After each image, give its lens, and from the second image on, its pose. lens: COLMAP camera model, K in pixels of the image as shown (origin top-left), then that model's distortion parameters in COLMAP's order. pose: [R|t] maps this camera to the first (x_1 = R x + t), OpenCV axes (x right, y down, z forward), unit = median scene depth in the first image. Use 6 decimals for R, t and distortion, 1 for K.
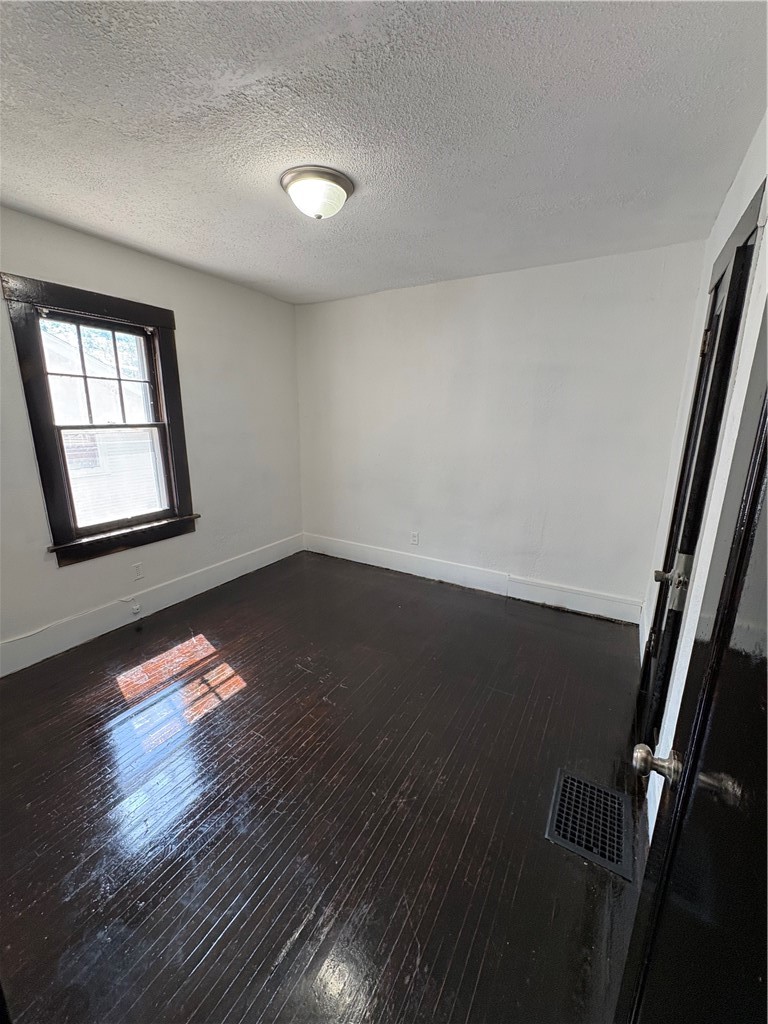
lens RADIAL K [[408.4, 0, 386.7], [0, 408.4, 513.4], [0, 0, 1]] dist [0.001369, -0.000266]
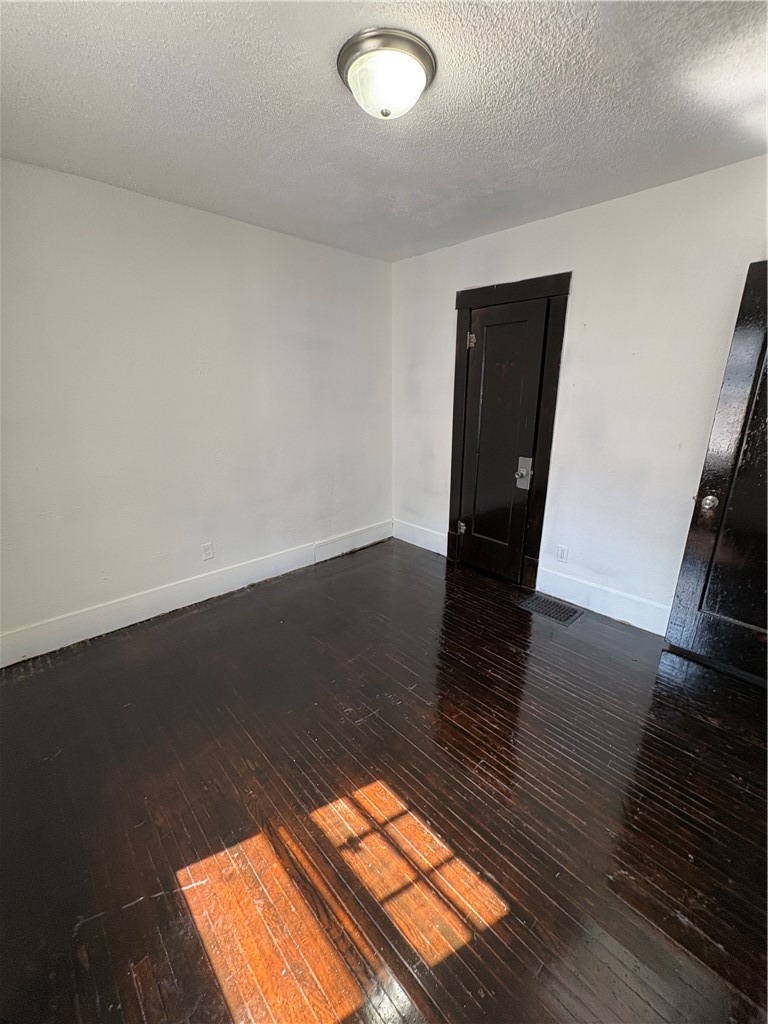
lens RADIAL K [[408.4, 0, 387.9], [0, 408.4, 509.0], [0, 0, 1]] dist [0.001369, -0.000266]
pose [[0.276509, -0.279724, 0.919400, -0.608925], [0.235733, 0.947214, 0.217290, -0.118218], [-0.931651, 0.156650, 0.327853, 0.493938]]
